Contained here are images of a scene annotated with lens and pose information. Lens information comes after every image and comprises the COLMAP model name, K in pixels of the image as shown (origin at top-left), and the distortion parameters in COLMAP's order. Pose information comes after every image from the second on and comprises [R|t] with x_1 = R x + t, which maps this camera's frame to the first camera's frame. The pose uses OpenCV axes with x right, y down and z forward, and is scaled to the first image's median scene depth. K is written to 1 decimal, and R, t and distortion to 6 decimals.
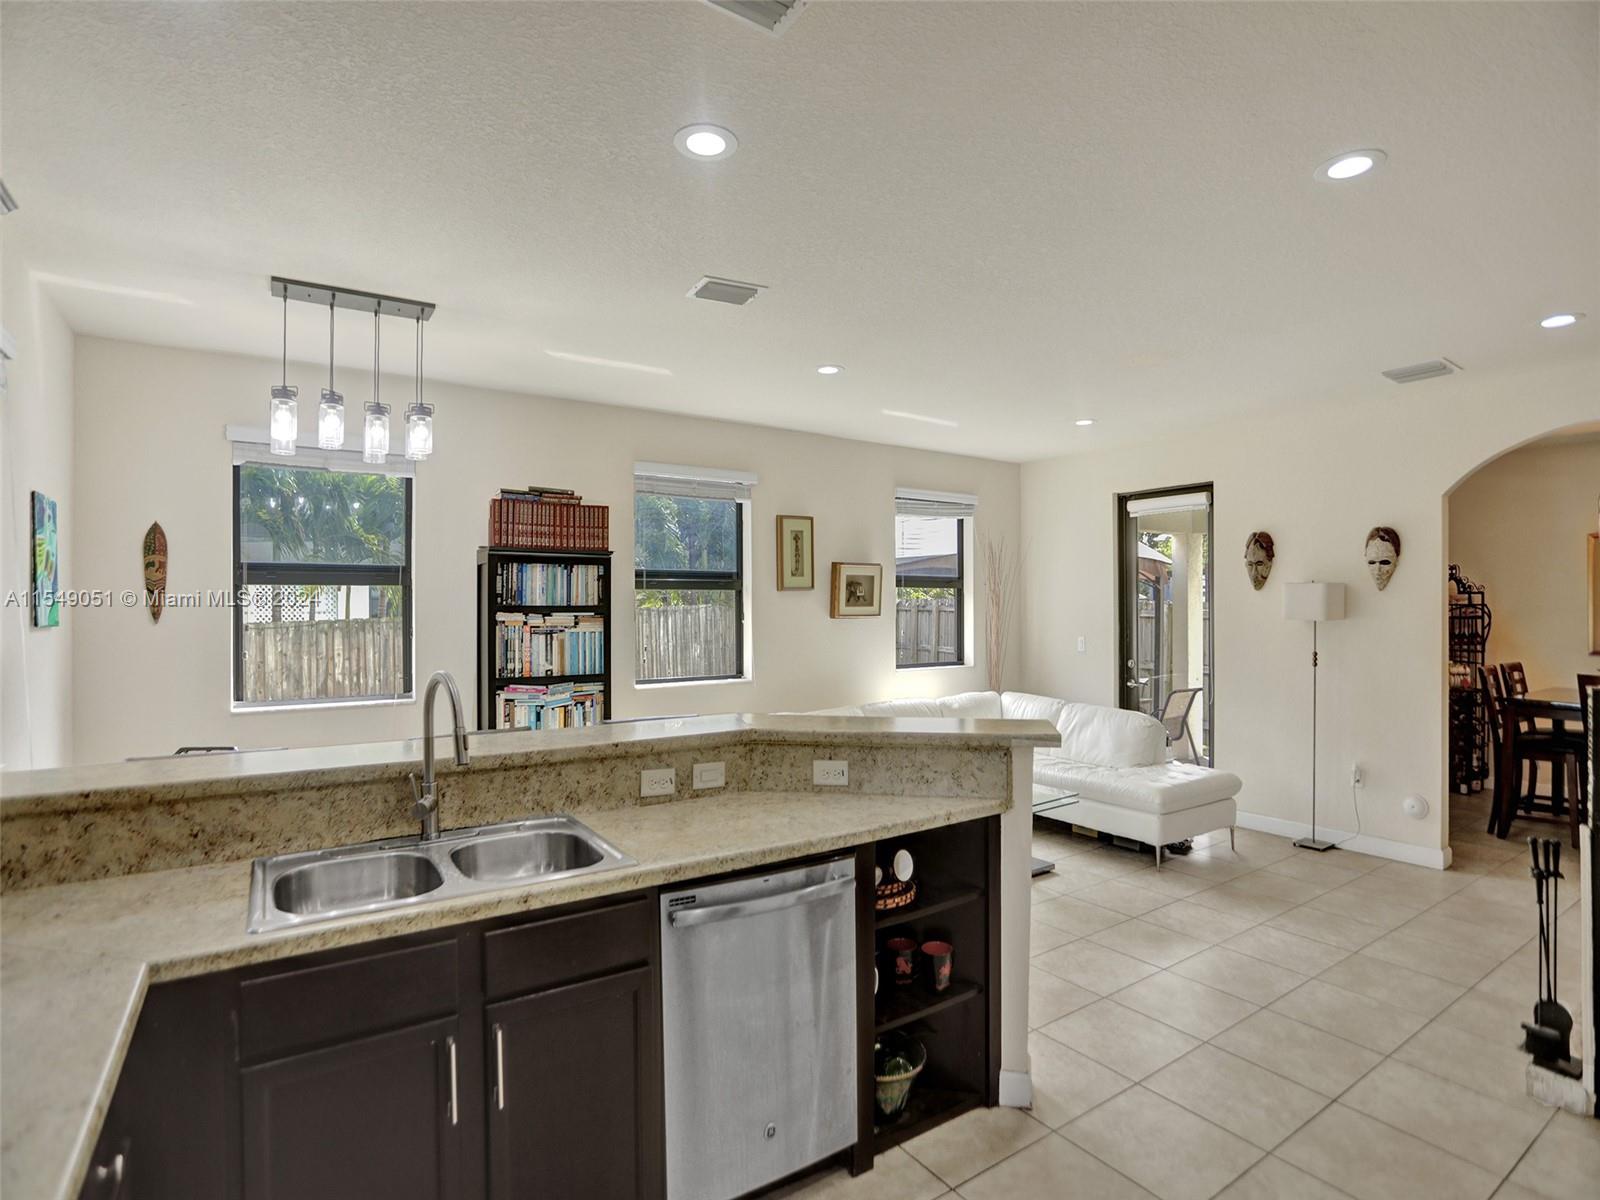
lens RADIAL K [[801.3, 0, 794.0], [0, 801.3, 610.6], [0, 0, 1]] dist [-0.065022, 0.025285]
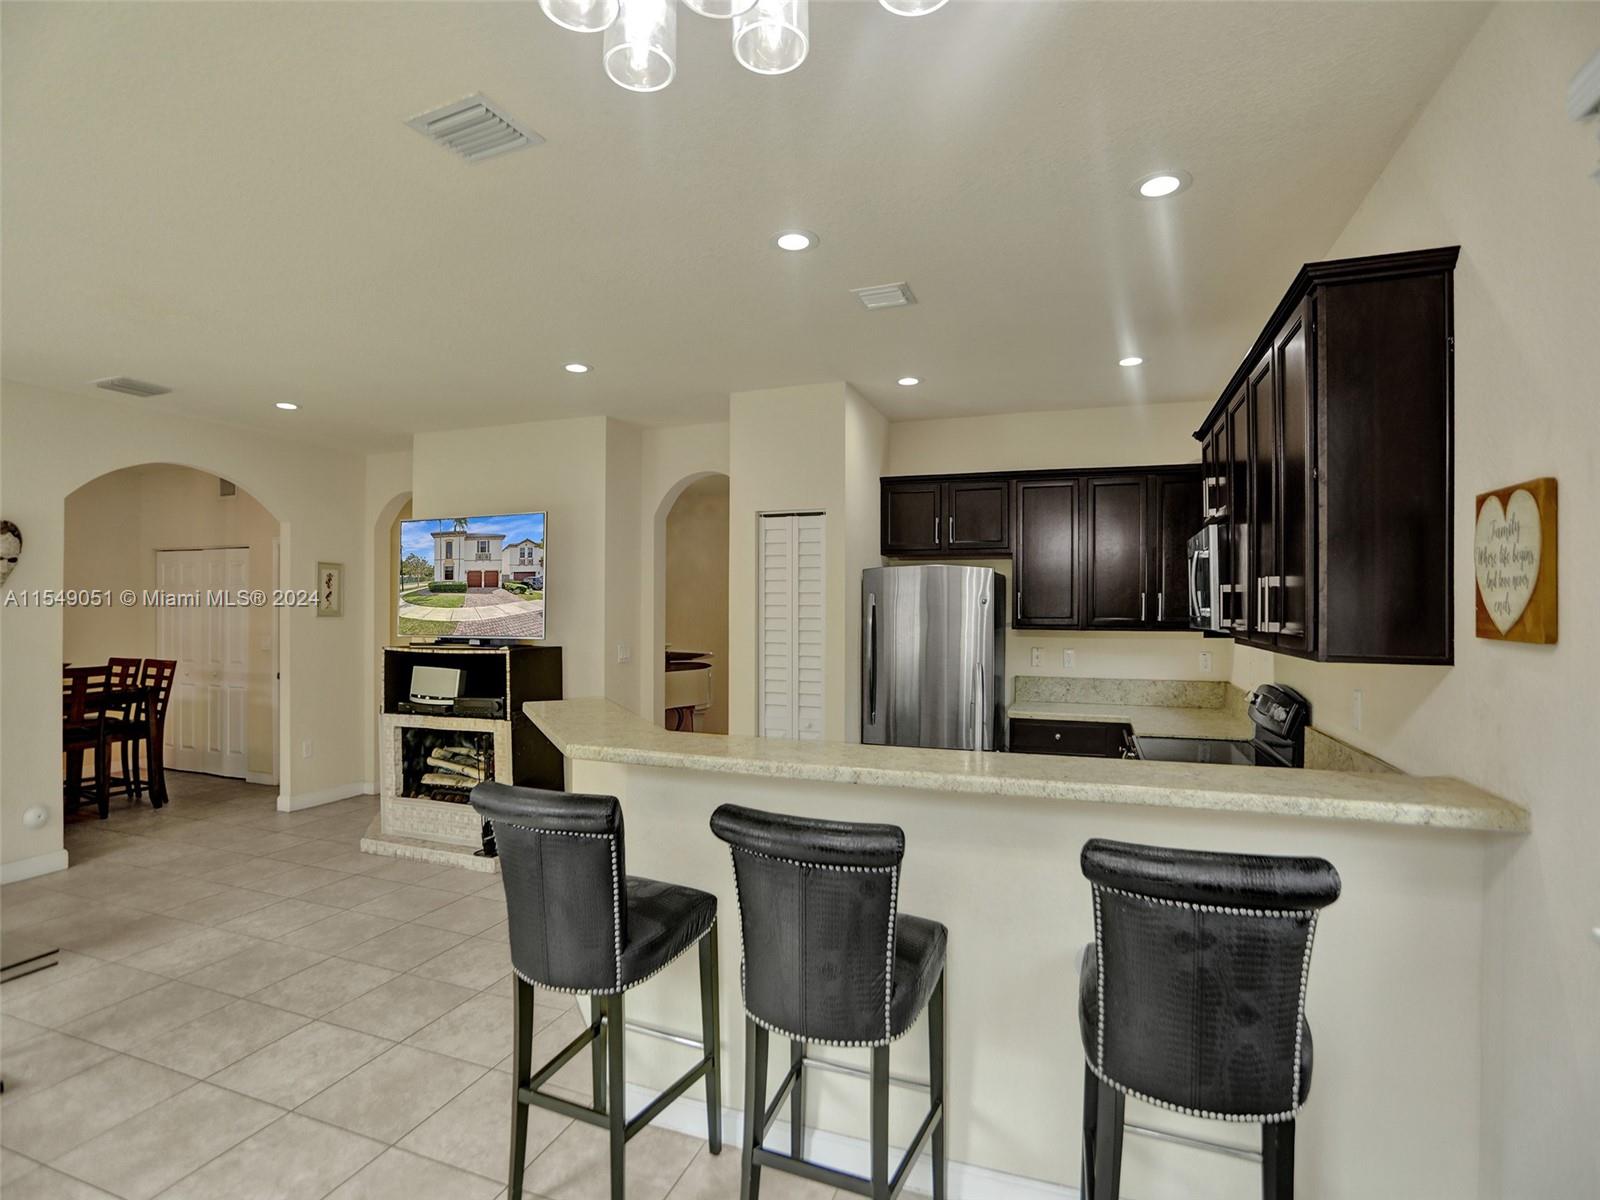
lens RADIAL K [[801.3, 0, 803.8], [0, 801.3, 600.3], [0, 0, 1]] dist [-0.065022, 0.025285]
pose [[-0.587166, 0.007916, 0.809428, -0.541747], [0.005472, 0.999968, -0.005810, -0.004833], [-0.809448, 0.001018, -0.587190, 0.807035]]
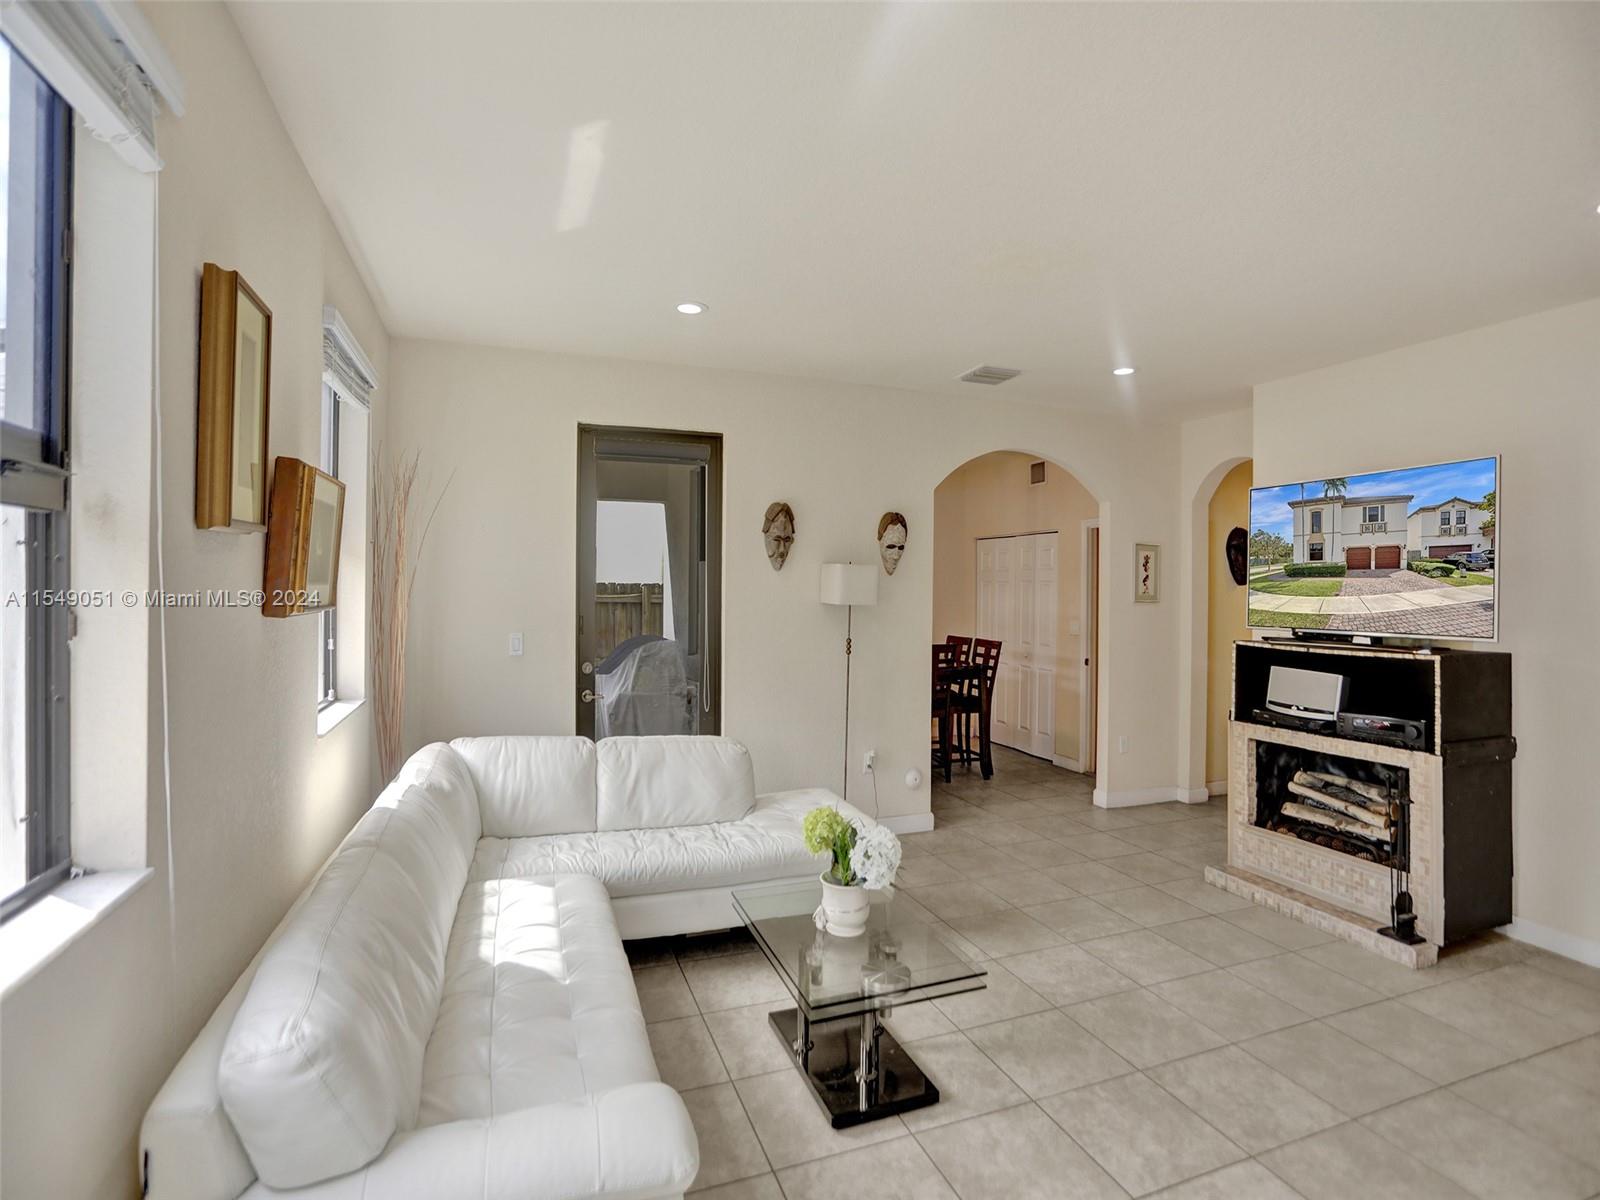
lens RADIAL K [[801.3, 0, 809.8], [0, 801.3, 572.2], [0, 0, 1]] dist [-0.065022, 0.025285]
pose [[0.225574, 0.023469, 0.973943, -0.307879], [-0.006613, 0.999724, -0.022559, -0.005254], [-0.974203, -0.001352, 0.225667, 0.912874]]
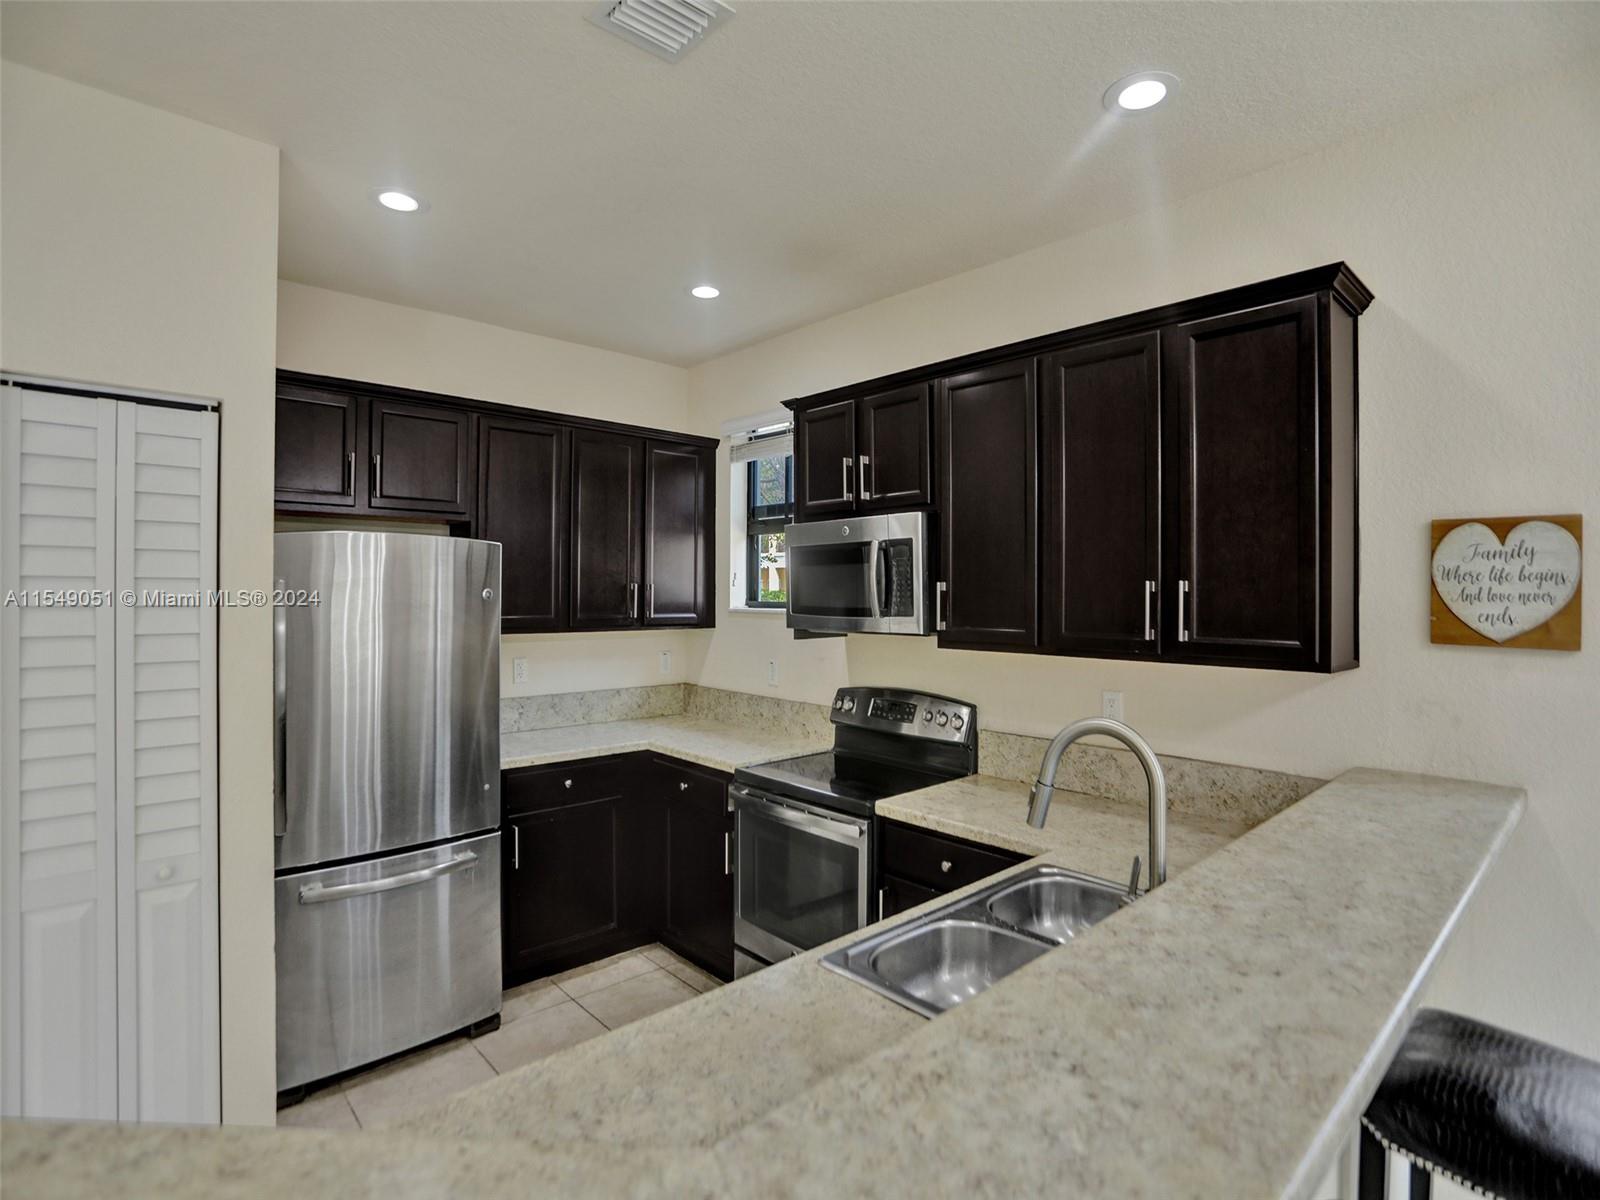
lens RADIAL K [[801.3, 0, 807.9], [0, 801.3, 580.1], [0, 0, 1]] dist [-0.065022, 0.025285]
pose [[-0.987120, -0.005204, -0.159896, -0.020940], [-0.004798, 0.999984, -0.002924, -0.019107], [0.159909, -0.002119, -0.987129, 0.699480]]
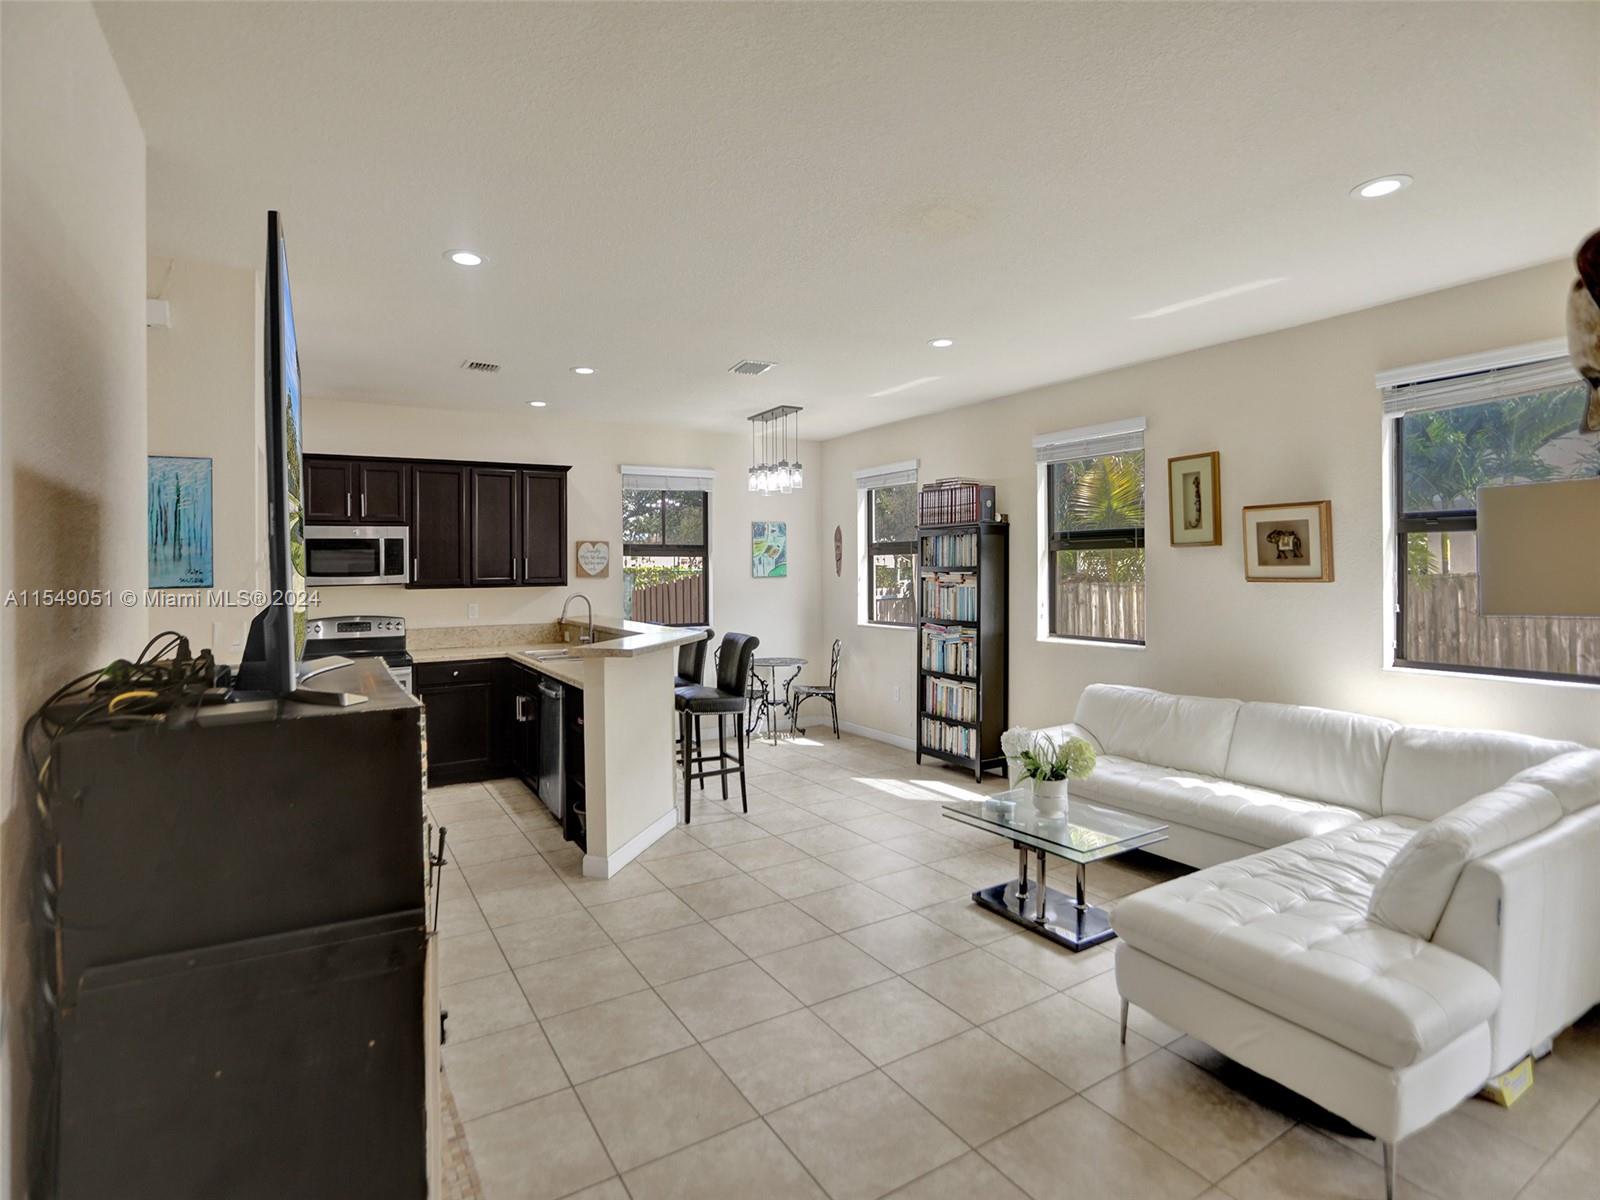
lens RADIAL K [[801.3, 0, 800.7], [0, 801.3, 553.3], [0, 0, 1]] dist [-0.065022, 0.025285]
pose [[-0.035495, -0.016799, -0.999229, 1.037563], [0.001429, 0.999857, -0.016860, -0.006192], [0.999369, -0.002026, -0.035465, 0.801622]]
